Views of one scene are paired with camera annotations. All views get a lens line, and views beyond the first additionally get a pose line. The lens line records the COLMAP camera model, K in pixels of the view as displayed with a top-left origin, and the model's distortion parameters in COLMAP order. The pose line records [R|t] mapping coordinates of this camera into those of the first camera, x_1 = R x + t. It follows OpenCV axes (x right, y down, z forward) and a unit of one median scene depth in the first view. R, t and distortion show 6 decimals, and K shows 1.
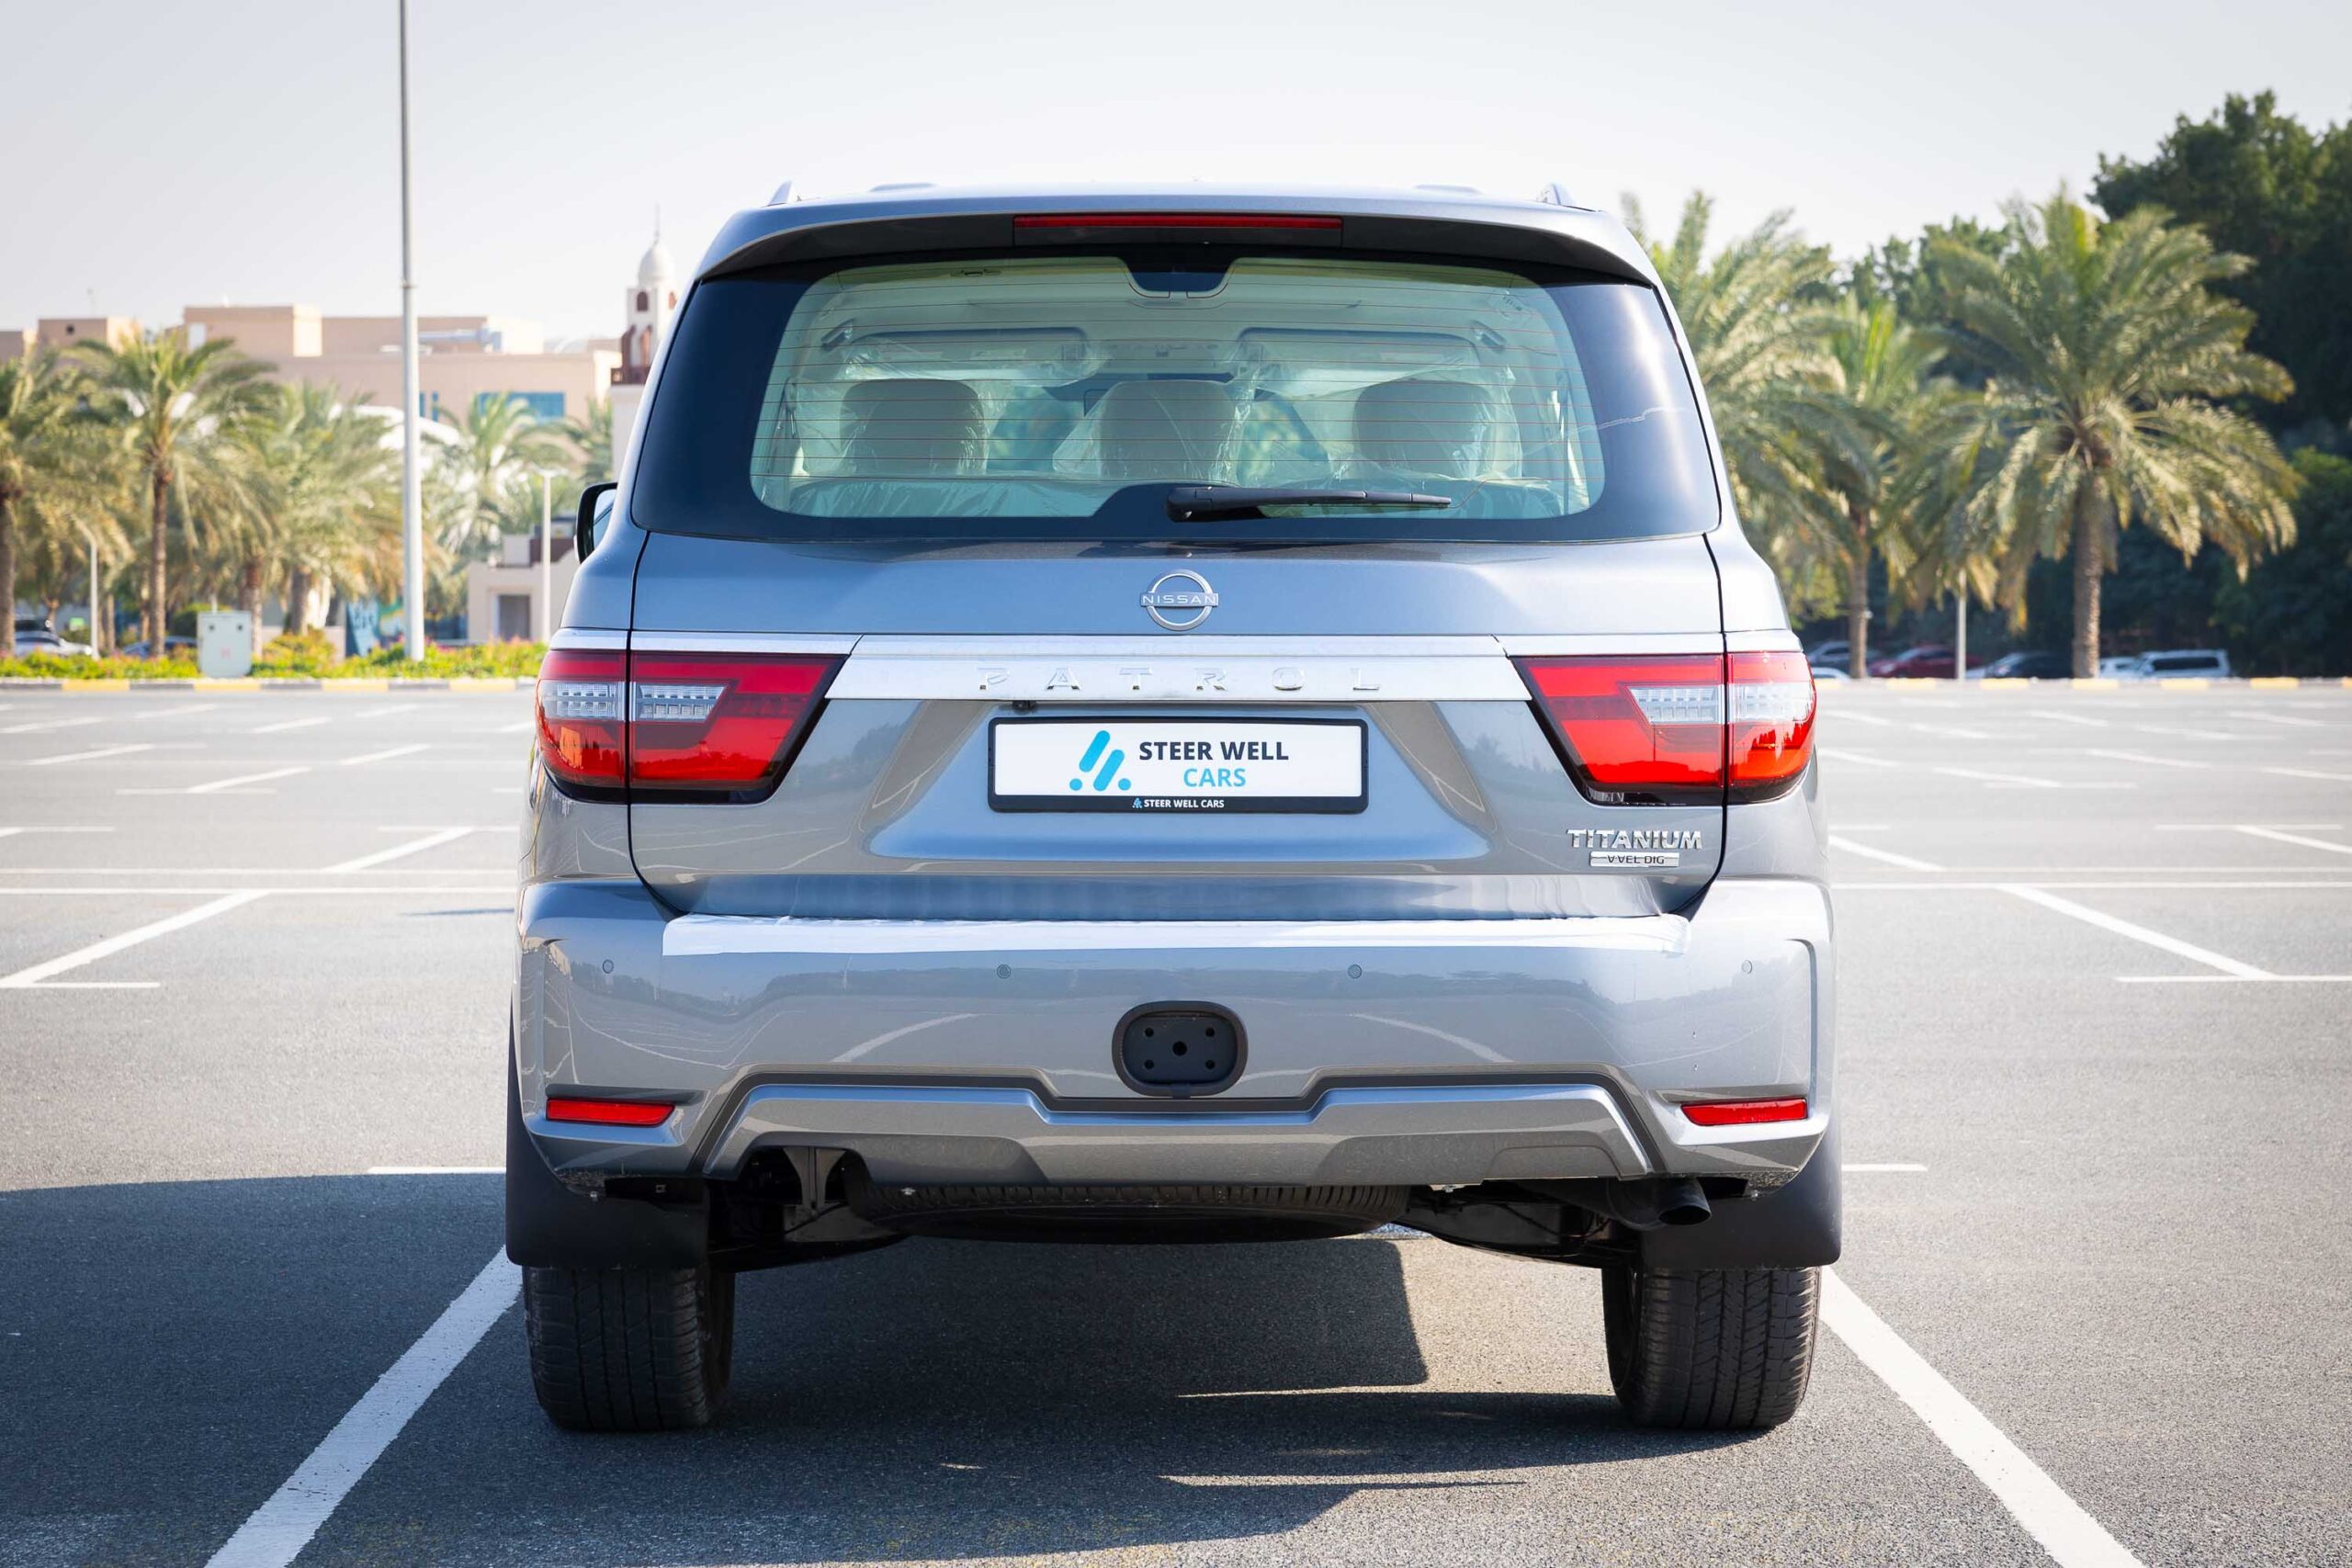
lens RADIAL K [[5249.9, 0, 1176.0], [0, 5249.9, 784.0], [0, 0, 1]] dist [-0.000650, -0.248067]
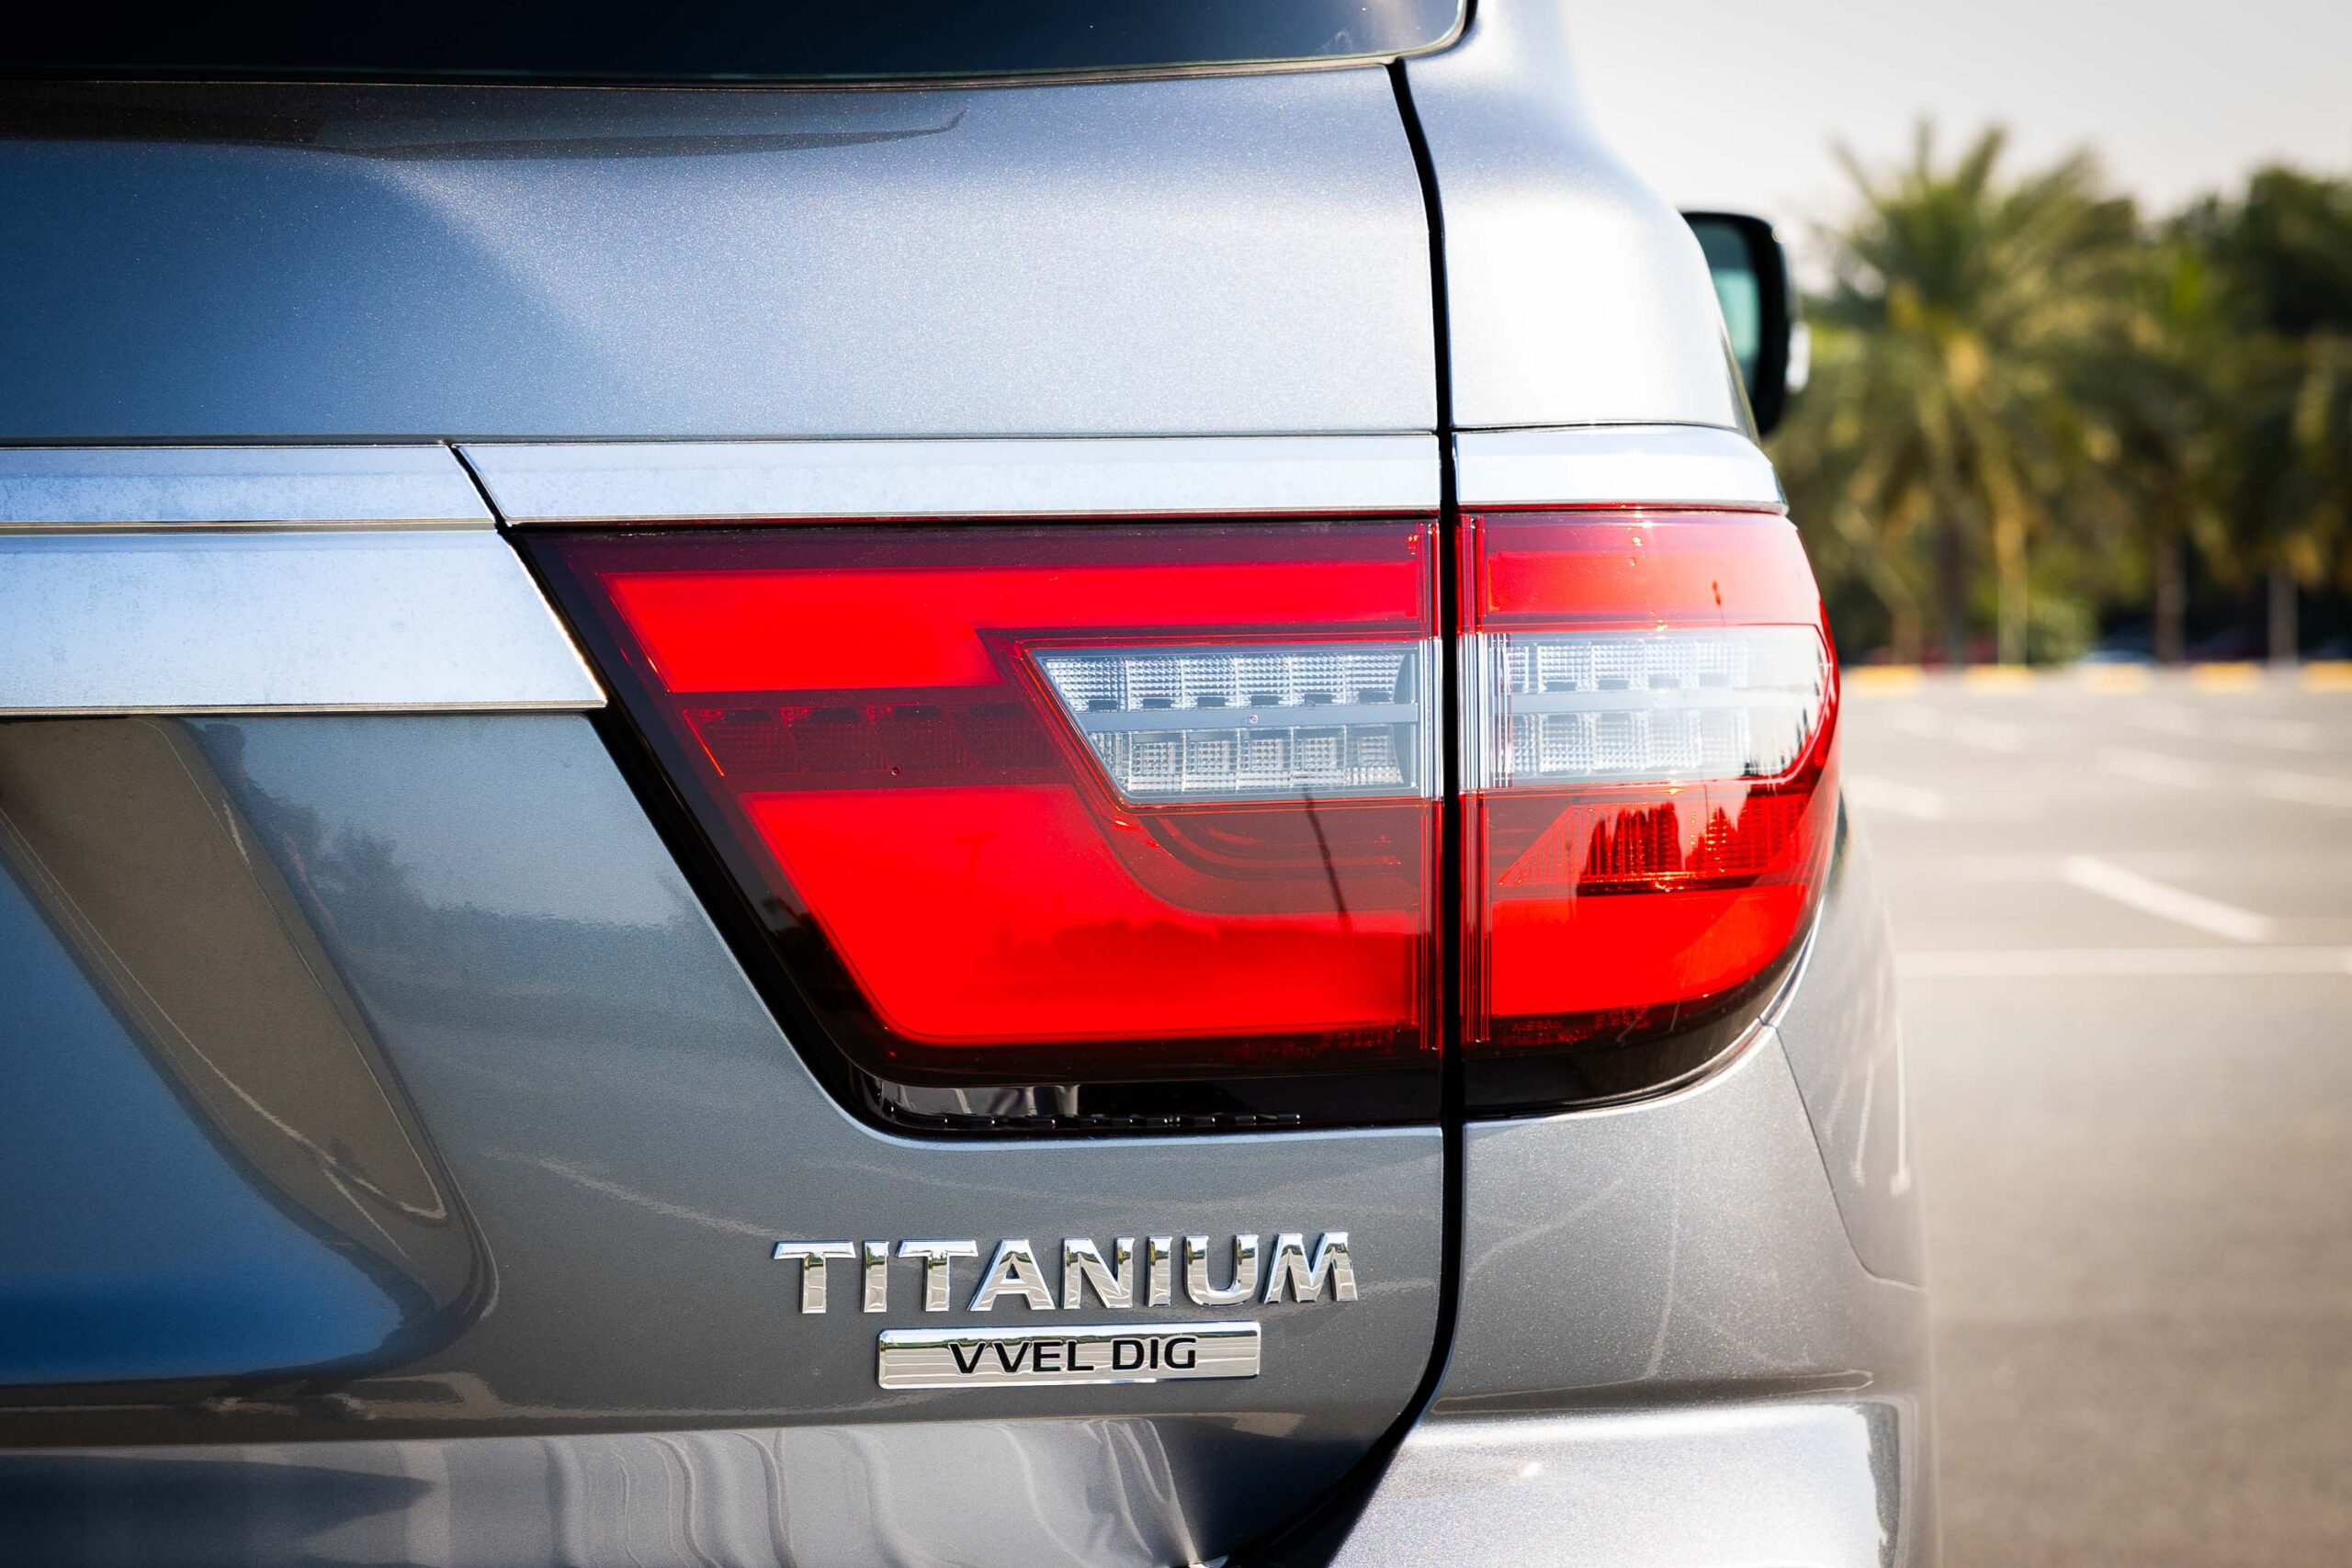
lens RADIAL K [[5249.9, 0, 1176.0], [0, 5249.9, 784.0], [0, 0, 1]] dist [-0.000650, -0.248067]
pose [[0.998245, -0.008963, -0.058545, 0.107261], [0.009031, 0.999959, 0.000908, -0.012459], [0.058534, -0.001435, 0.998284, 0.757568]]
